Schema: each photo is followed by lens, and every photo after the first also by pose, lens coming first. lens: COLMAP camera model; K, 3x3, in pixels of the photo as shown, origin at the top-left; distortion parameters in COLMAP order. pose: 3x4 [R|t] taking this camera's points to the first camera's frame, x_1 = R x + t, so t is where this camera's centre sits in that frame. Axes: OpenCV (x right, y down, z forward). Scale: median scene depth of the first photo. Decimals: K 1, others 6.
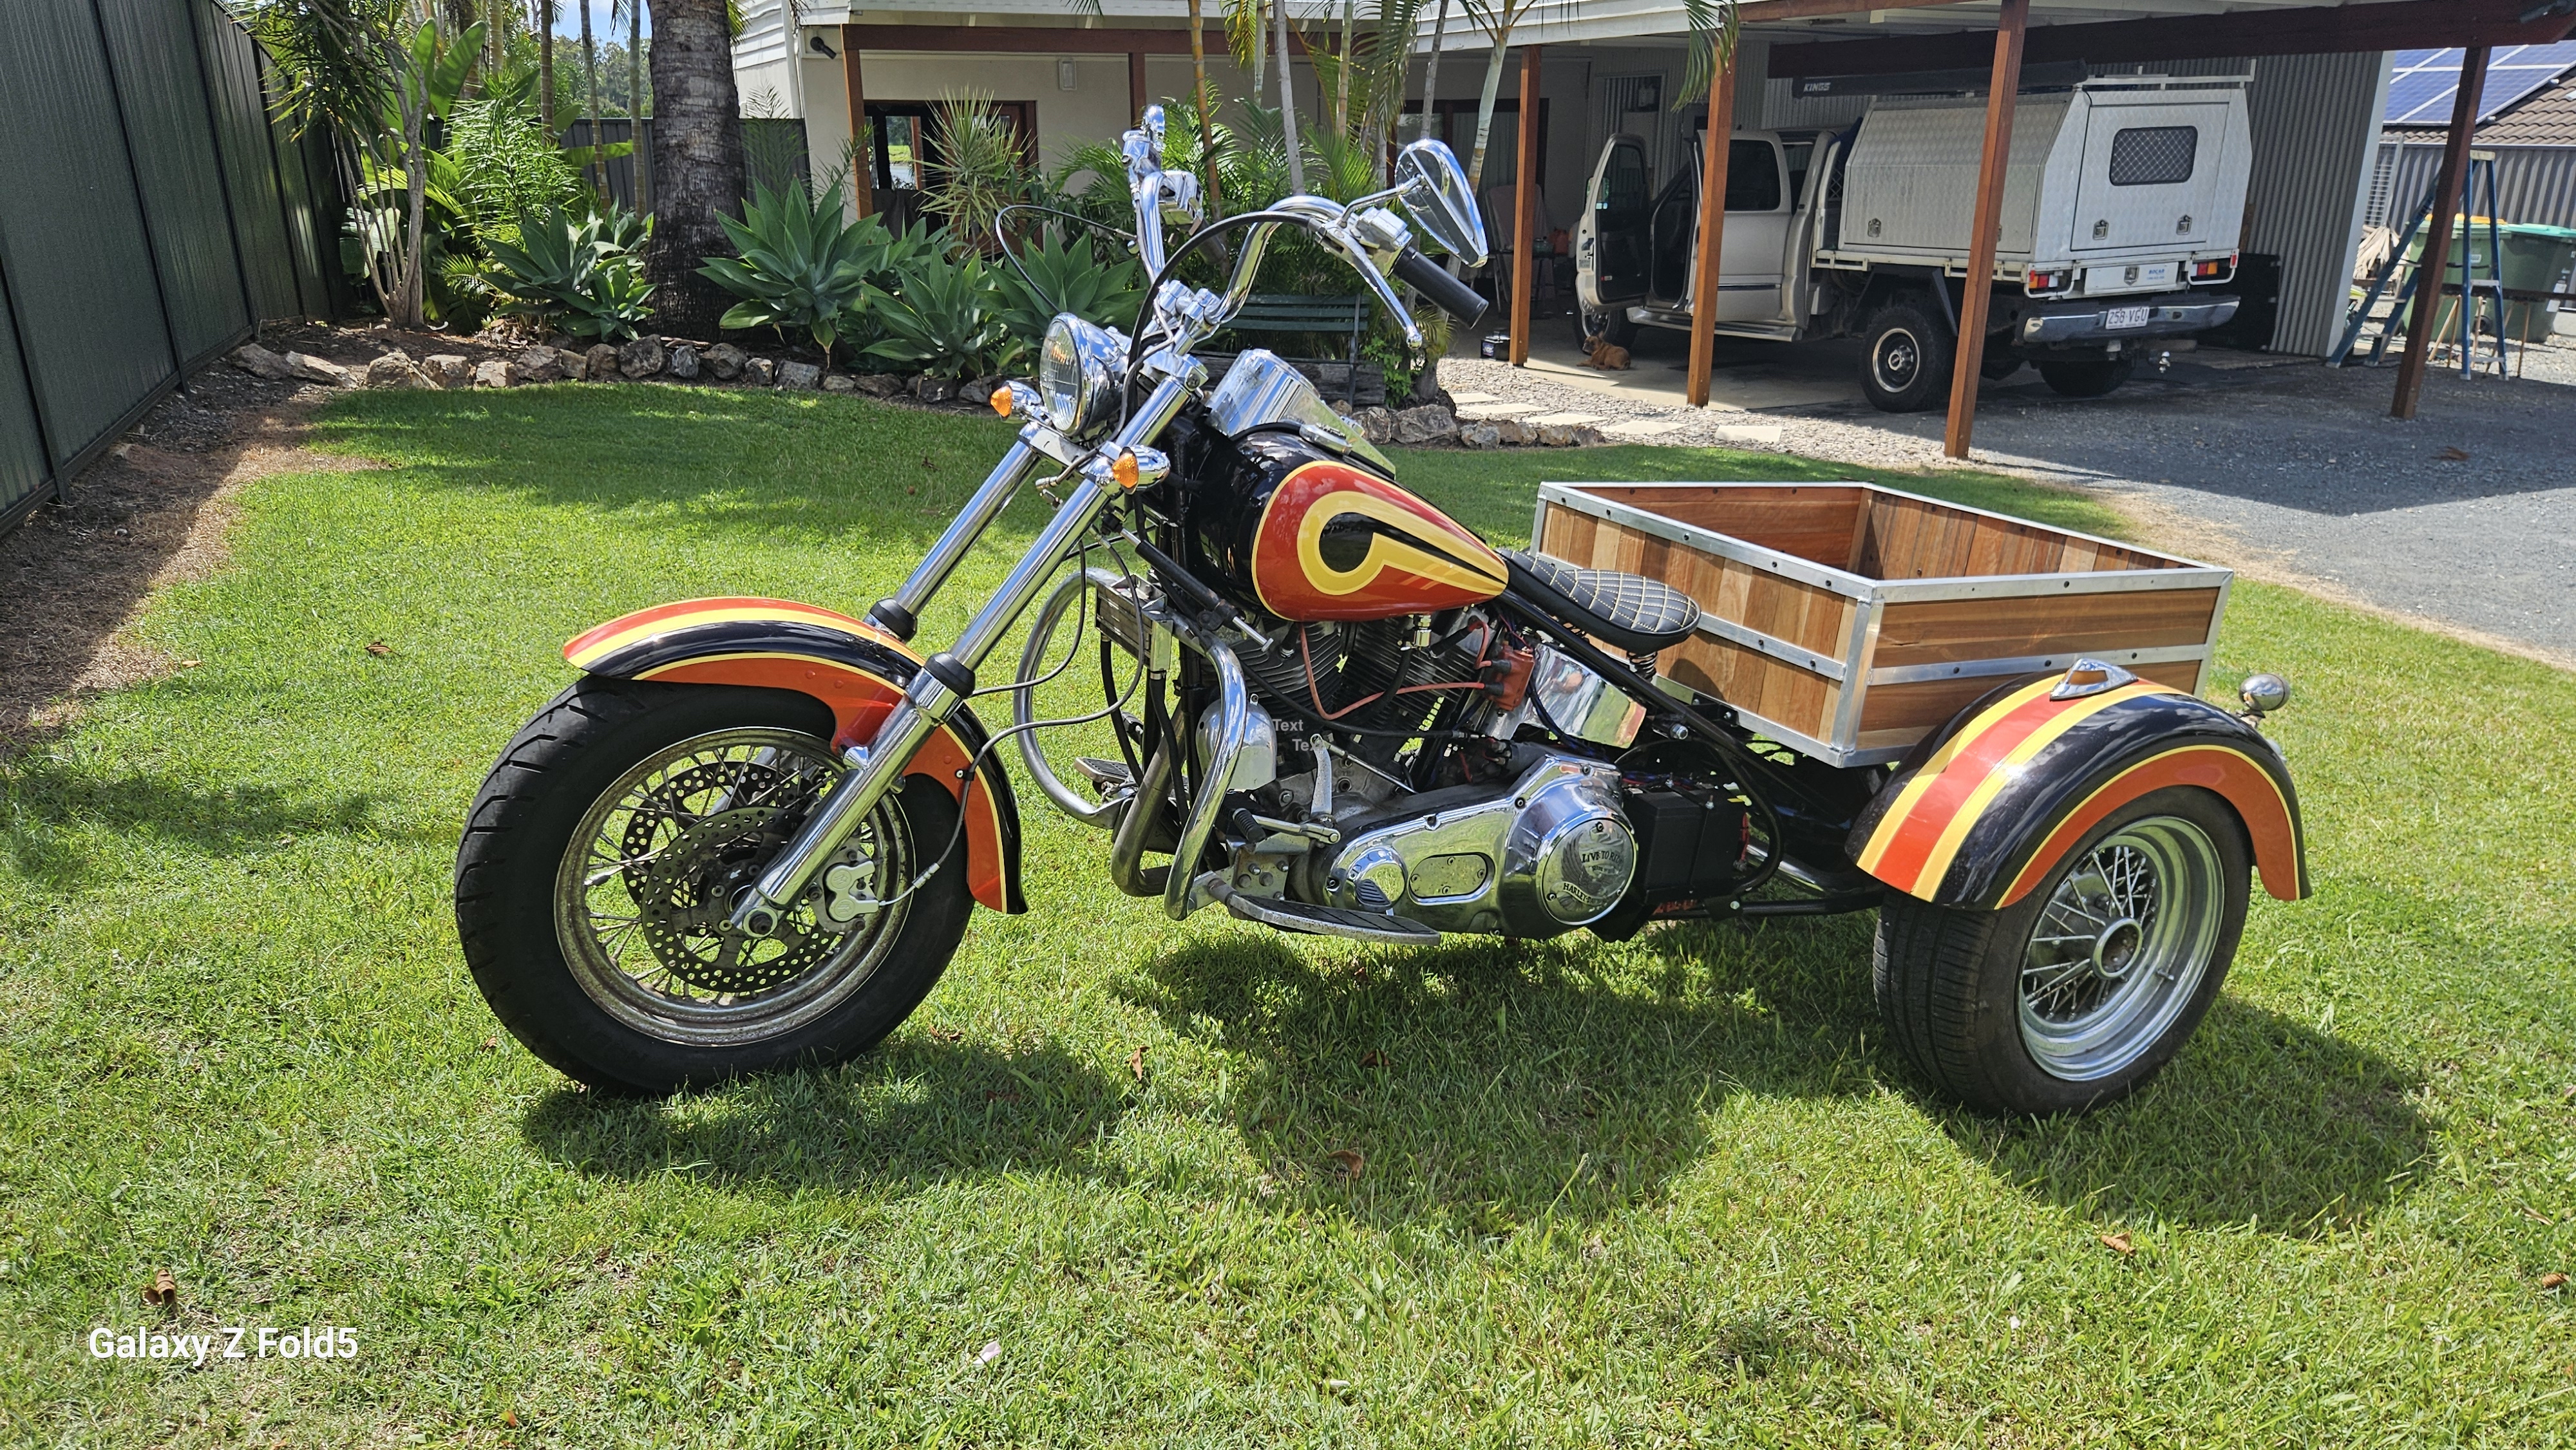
lens RADIAL K [[1739.8, 0, 1277.7], [0, 1739.8, 729.4], [0, 0, 1]] dist [0.083130, -0.073667]
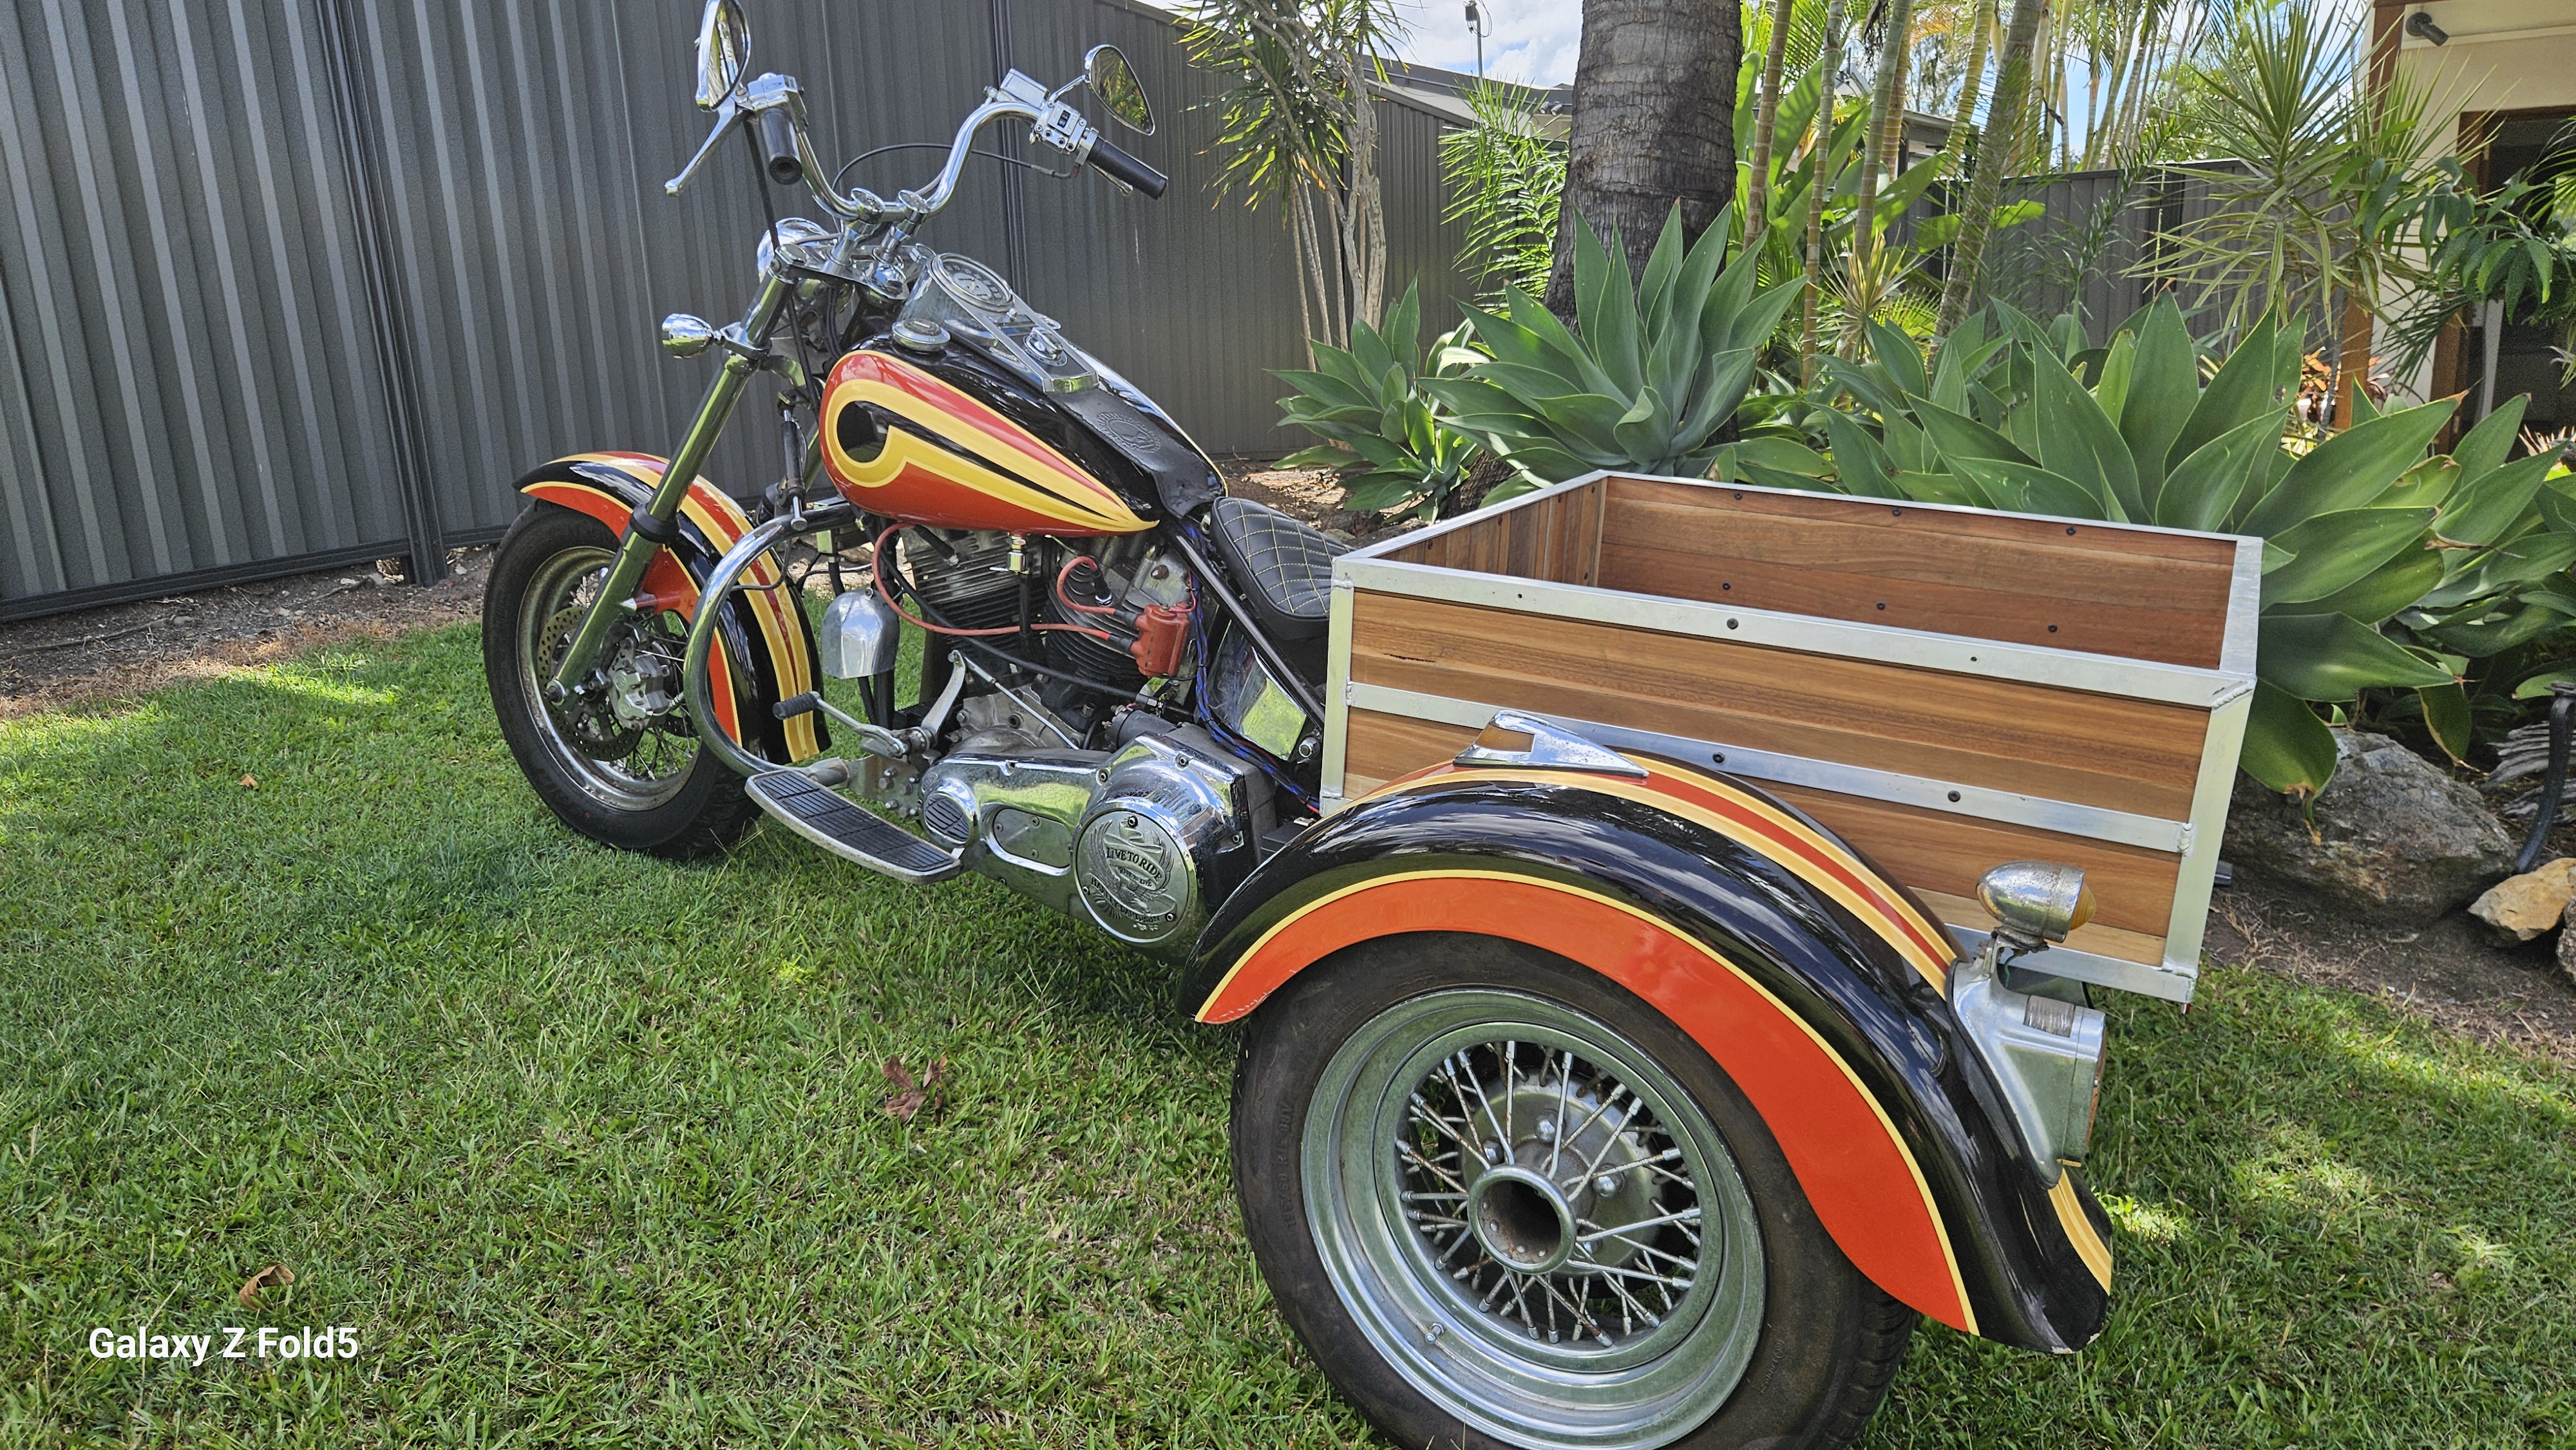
lens RADIAL K [[1733.2, 0, 1297.8], [0, 1733.2, 724.0], [0, 0, 1]] dist [0.083254, -0.078265]
pose [[0.559751, 0.174379, -0.810106, 0.819465], [-0.234803, 0.970918, 0.046755, -0.041574], [0.794699, 0.164044, 0.584417, 0.529229]]
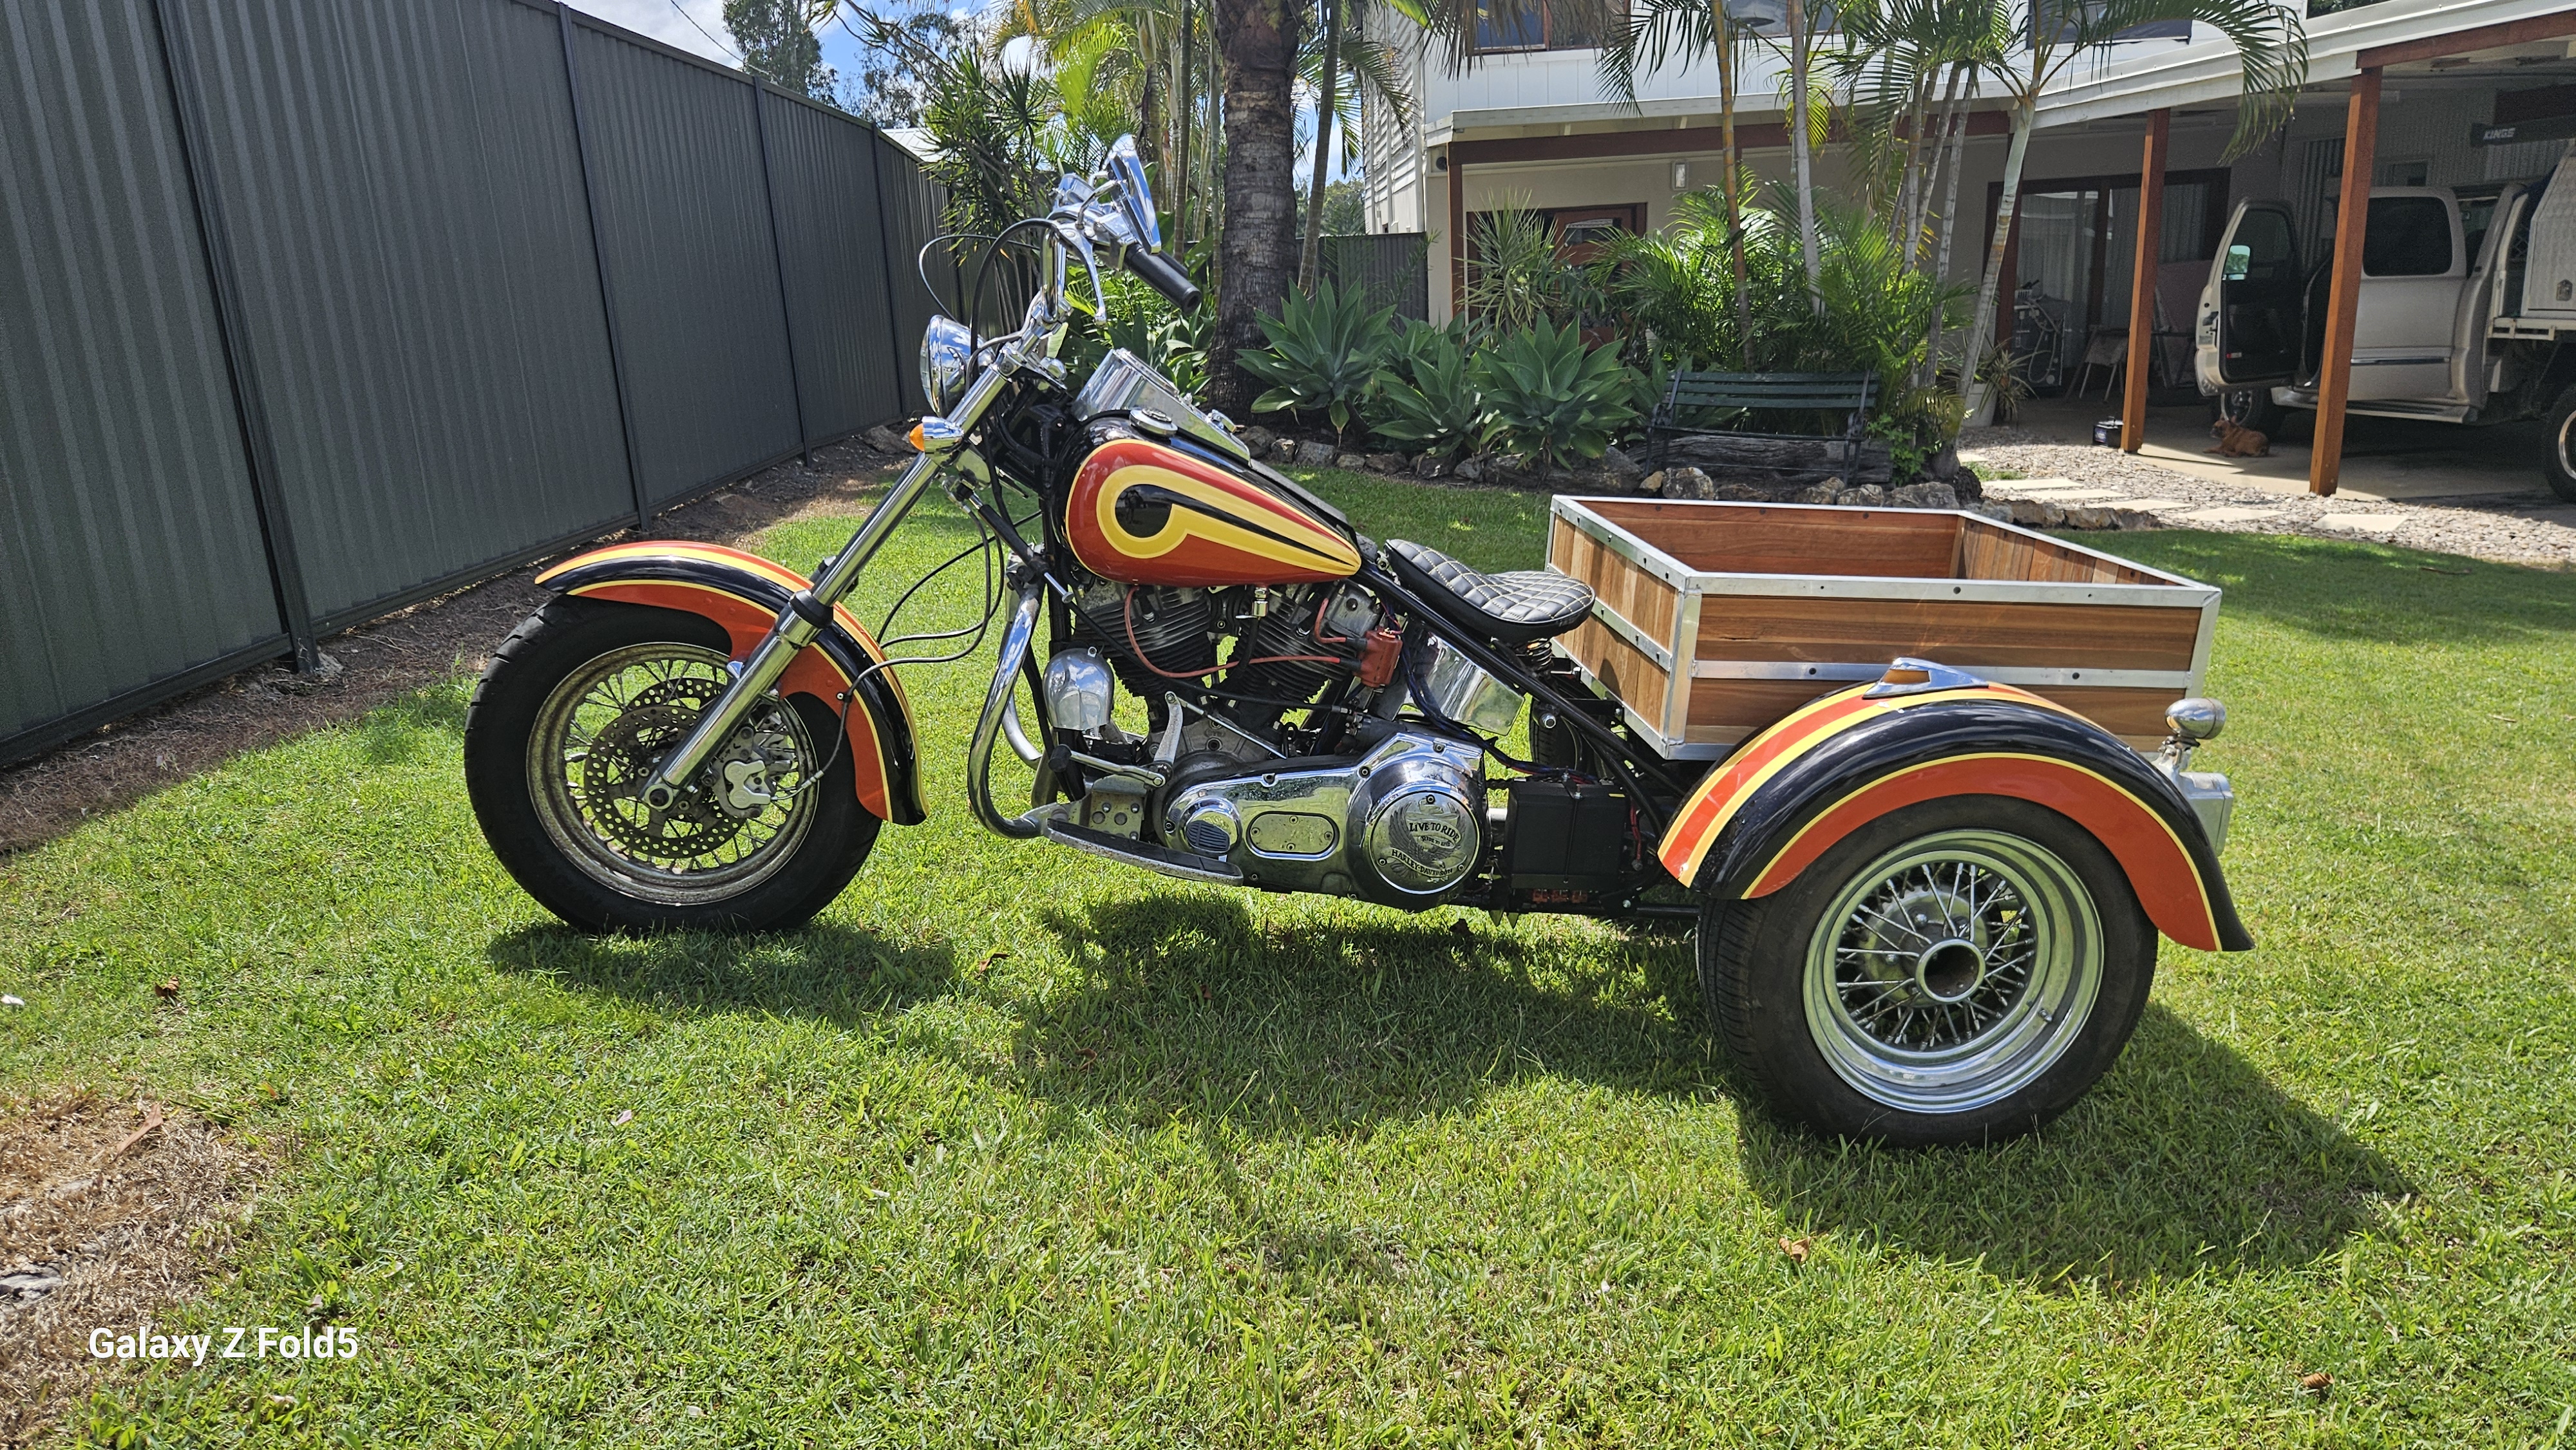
lens RADIAL K [[1733.2, 0, 1297.8], [0, 1733.2, 724.0], [0, 0, 1]] dist [0.083254, -0.078265]
pose [[0.927882, 0.060410, -0.367949, 0.453980], [-0.082849, 0.995524, -0.045480, 0.059940], [0.363554, 0.072684, 0.928733, -0.000341]]
